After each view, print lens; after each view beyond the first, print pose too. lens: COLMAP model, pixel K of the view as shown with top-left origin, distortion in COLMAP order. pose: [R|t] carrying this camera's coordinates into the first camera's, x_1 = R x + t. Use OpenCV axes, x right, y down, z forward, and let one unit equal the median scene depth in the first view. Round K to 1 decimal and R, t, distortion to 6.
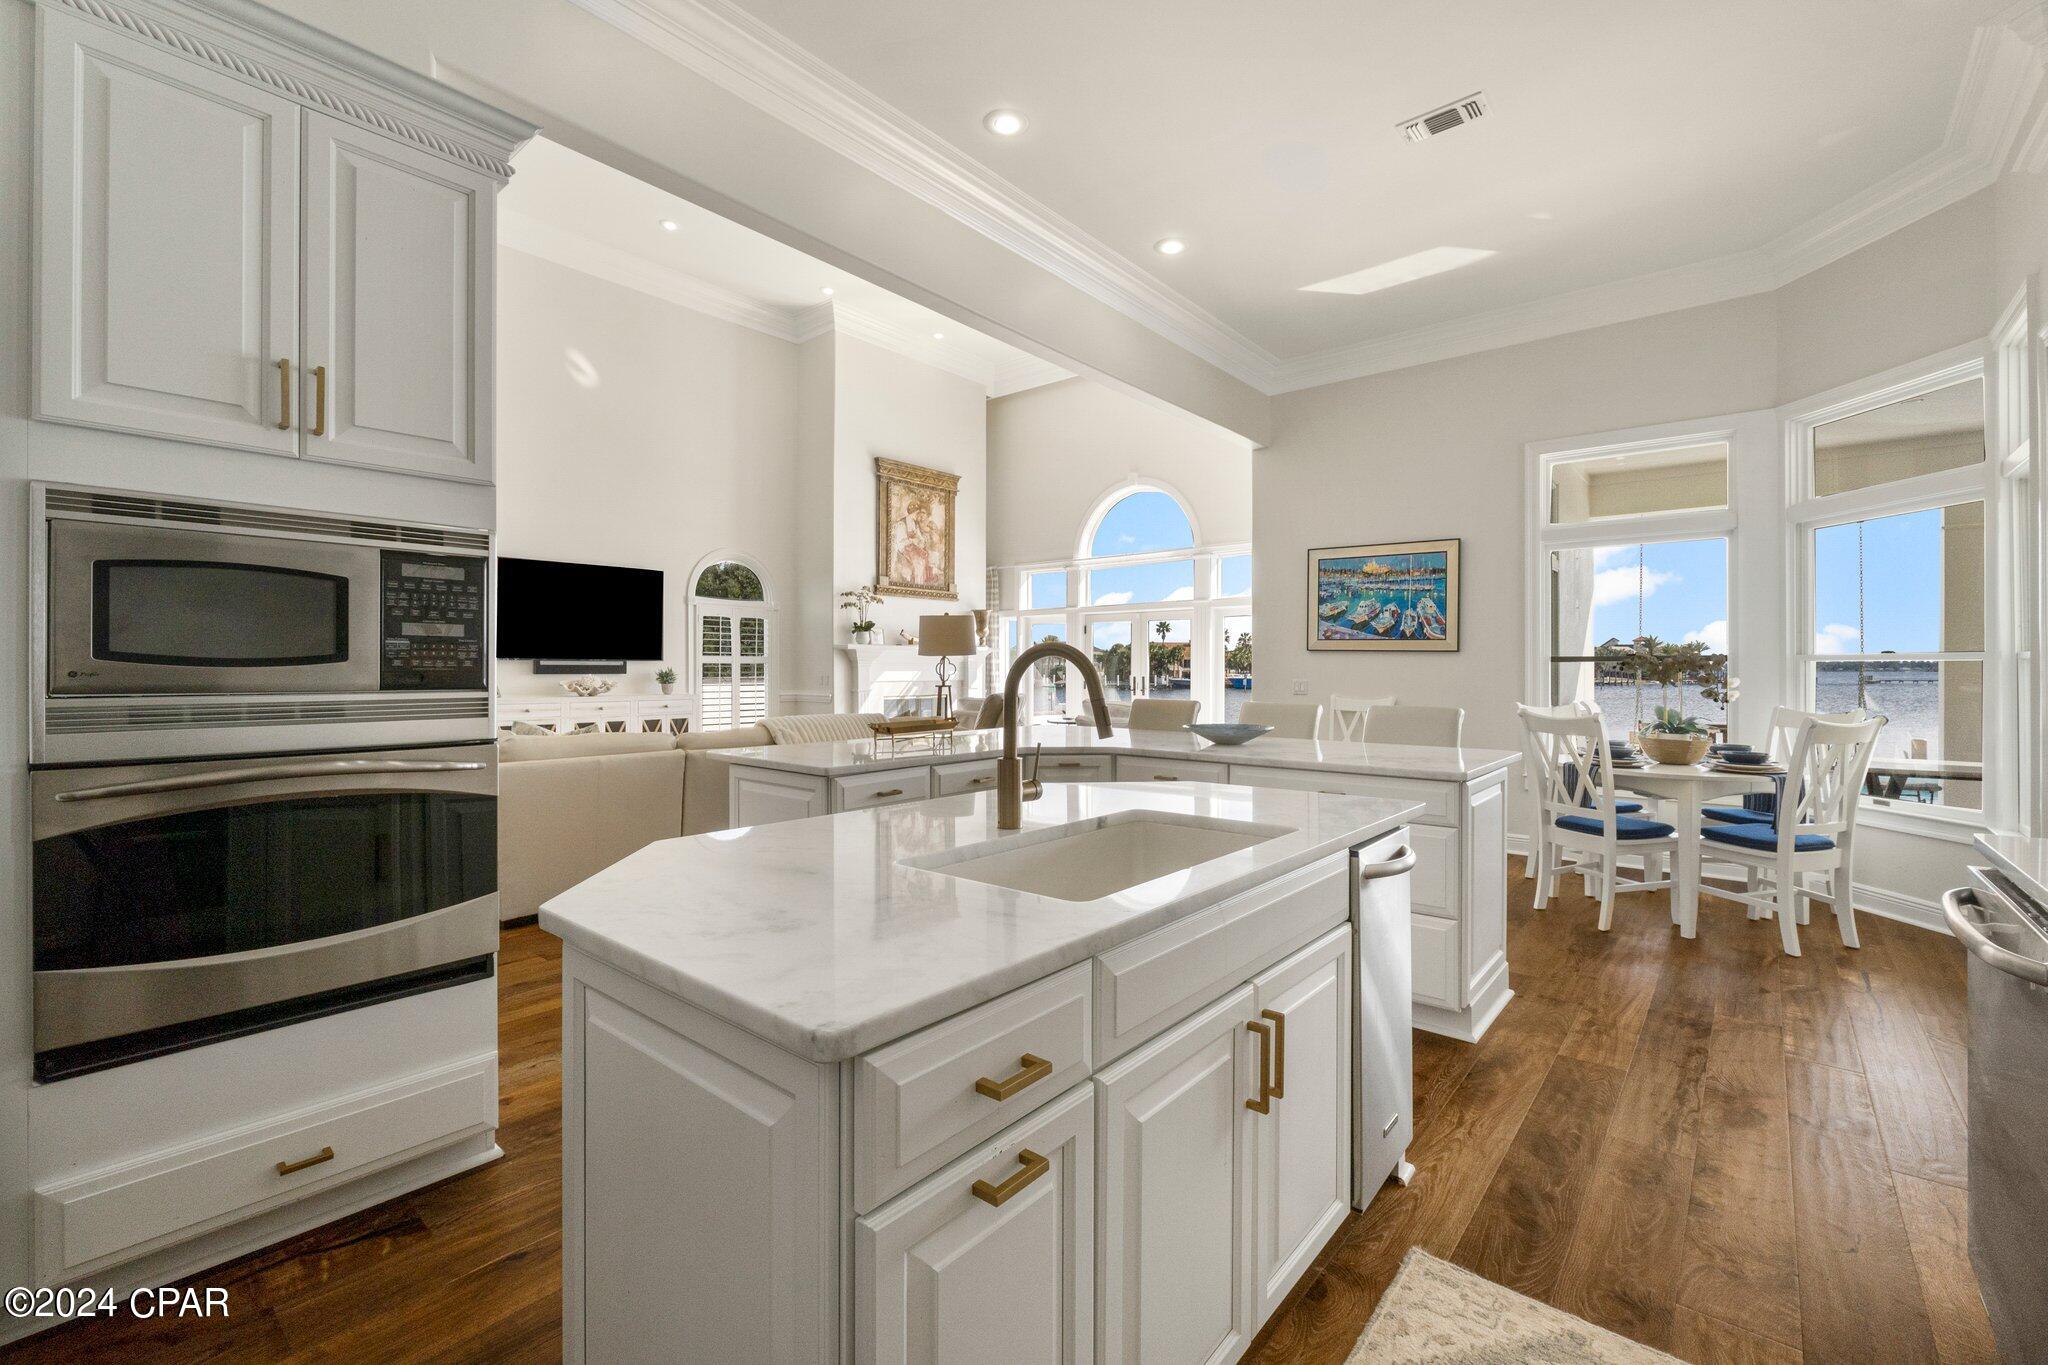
lens RADIAL K [[870.3, 0, 1026.8], [0, 870.3, 675.2], [0, 0, 1]] dist [-0.003979, -0.000611]
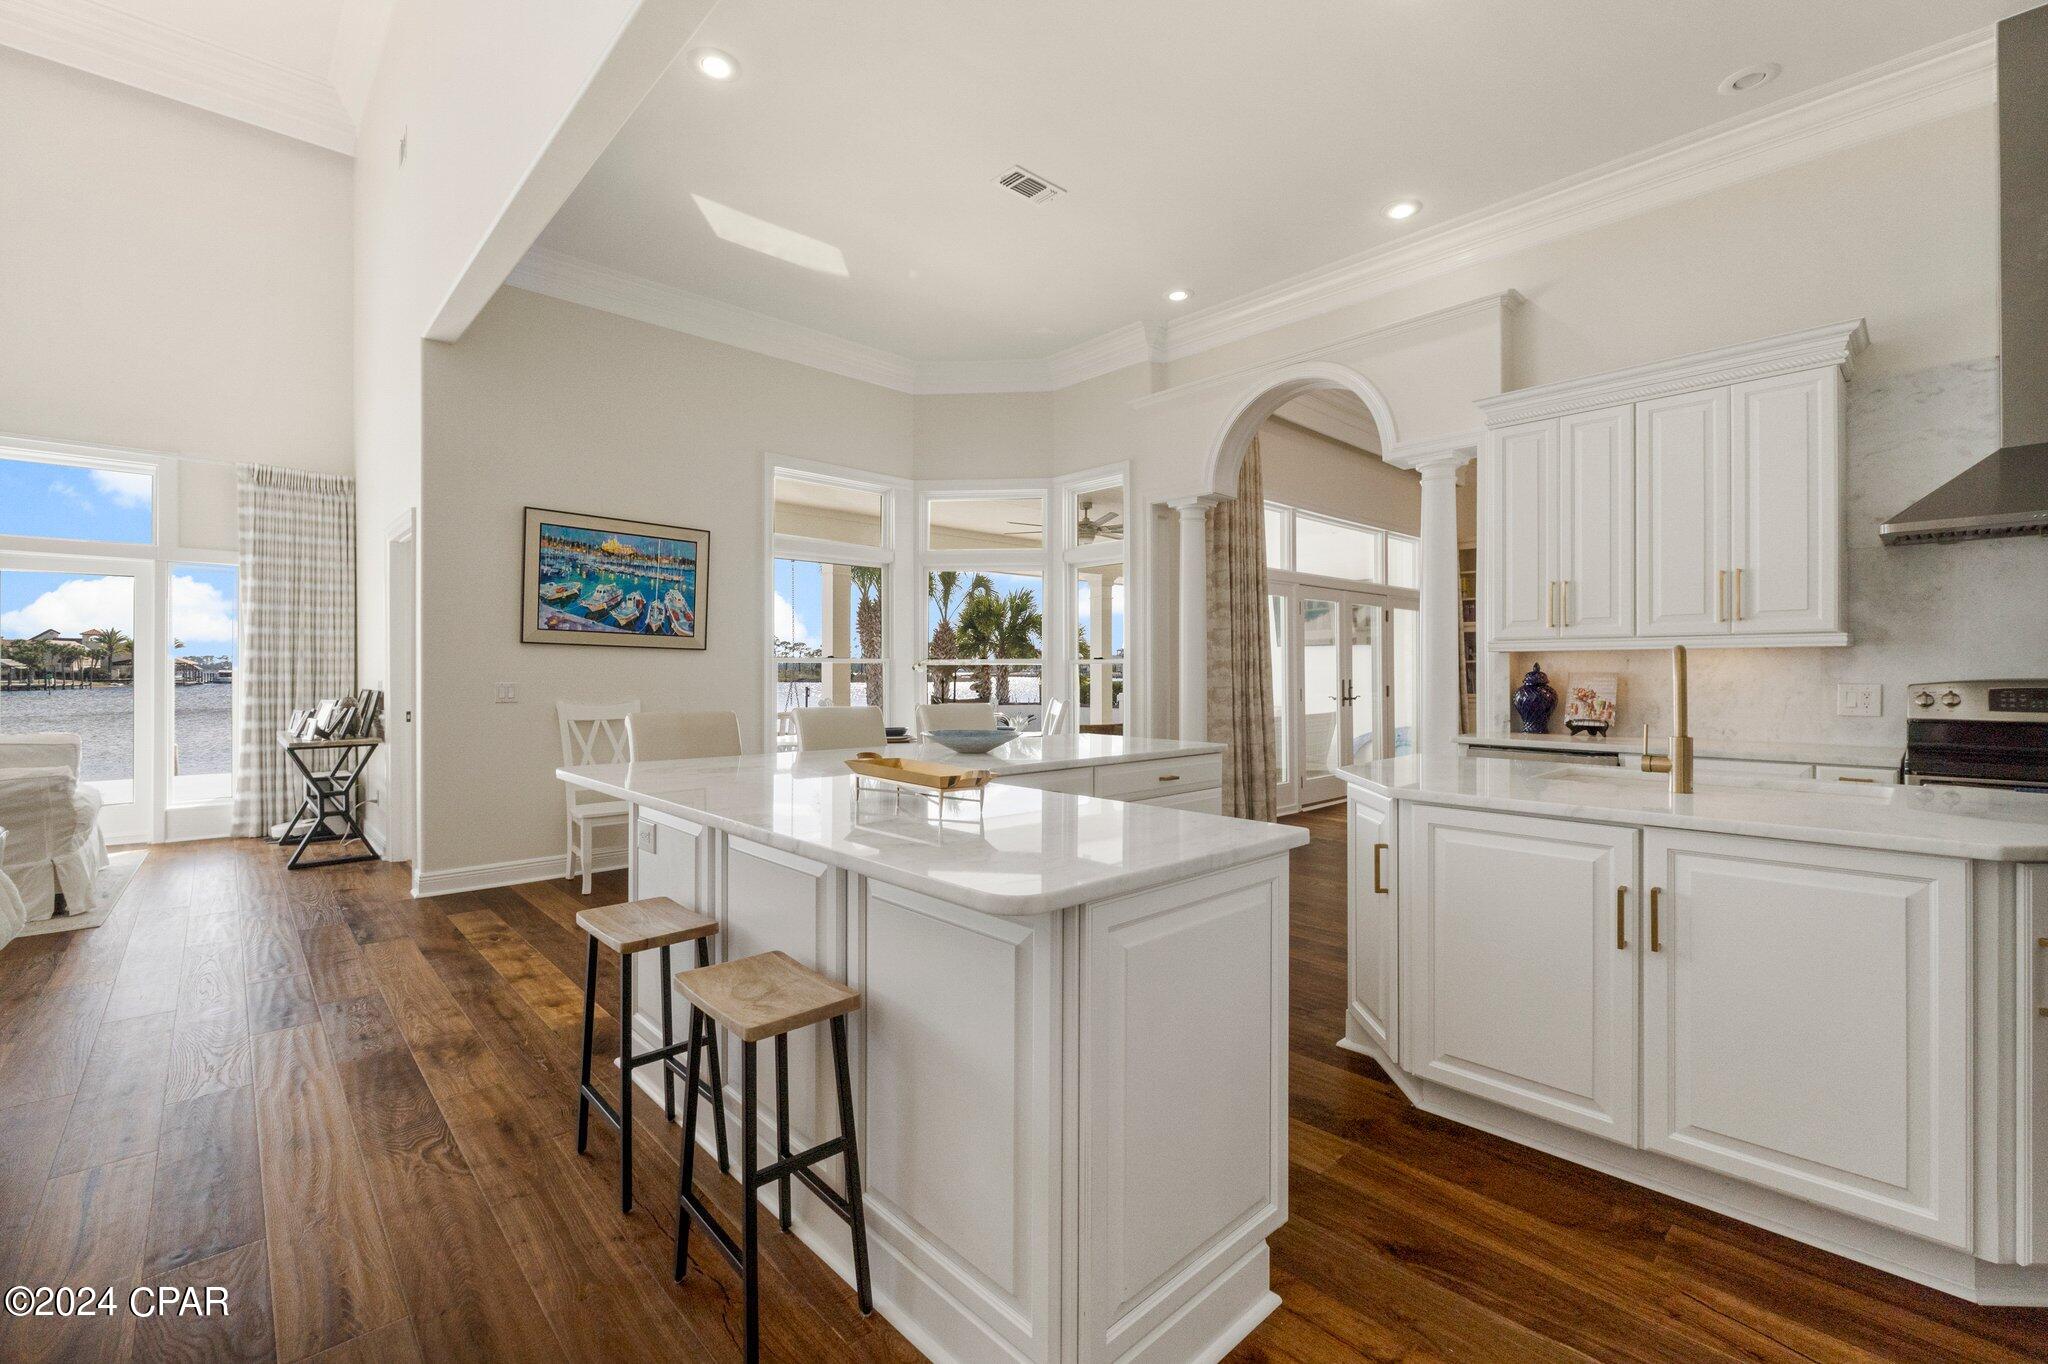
lens RADIAL K [[870.3, 0, 1034.1], [0, 870.3, 674.7], [0, 0, 1]] dist [-0.003979, -0.000611]
pose [[0.113496, -0.003862, 0.993531, -0.234086], [0.004393, 0.999985, 0.003385, -0.001148], [-0.993529, 0.003980, 0.113511, 0.310704]]
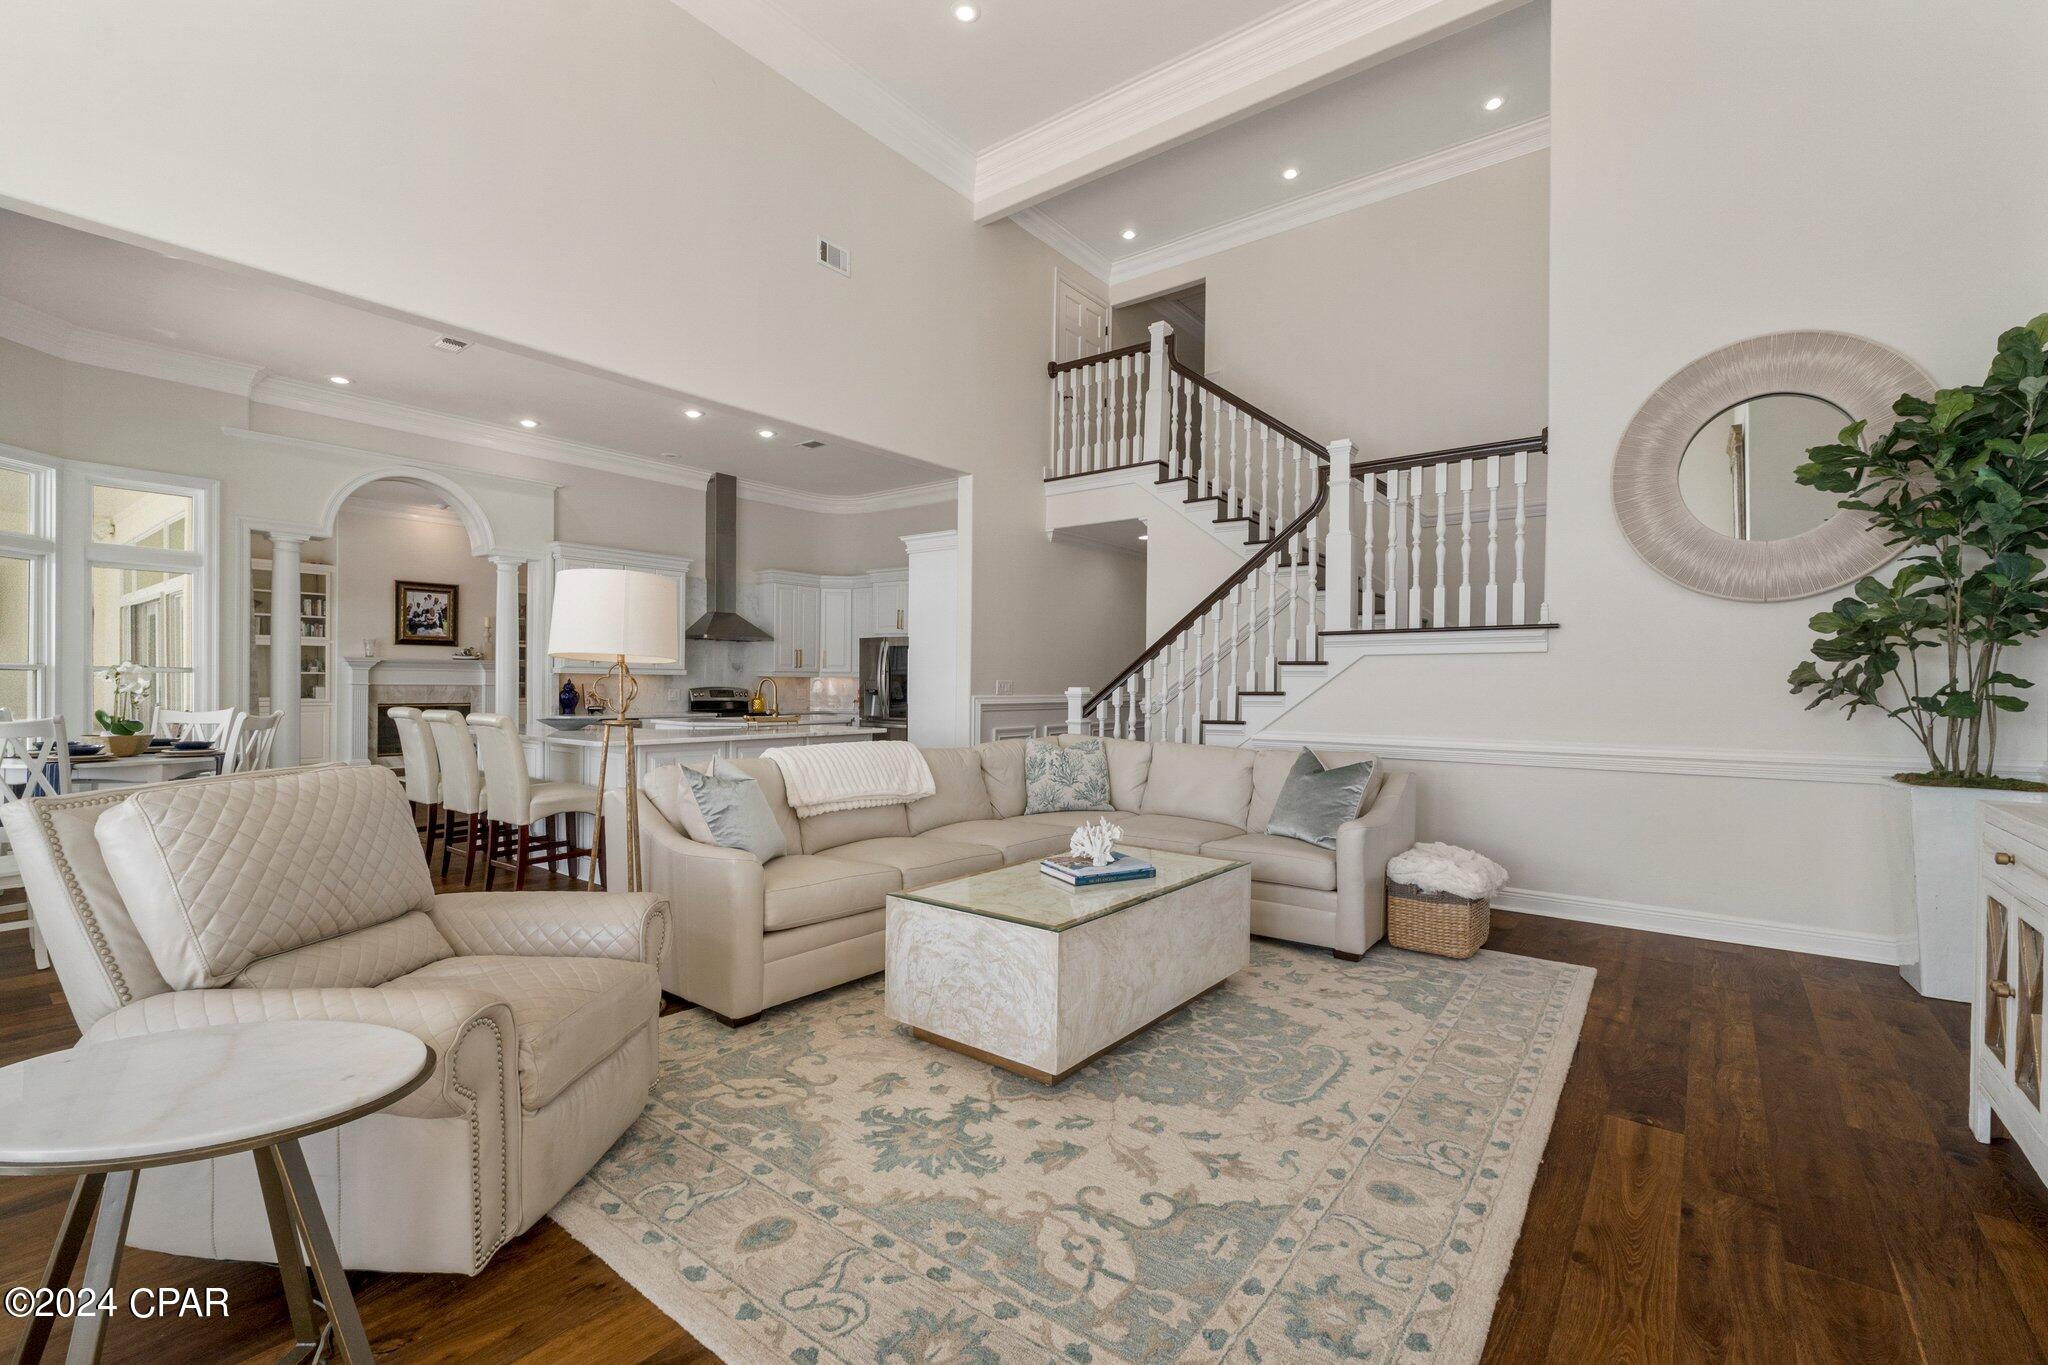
lens RADIAL K [[870.3, 0, 1033.5], [0, 870.3, 689.8], [0, 0, 1]] dist [-0.003979, -0.000611]
pose [[-0.998692, -0.009973, -0.050156, -0.195692], [-0.010632, 0.999860, 0.012891, -0.009580], [0.050020, 0.013407, -0.998658, 0.964376]]
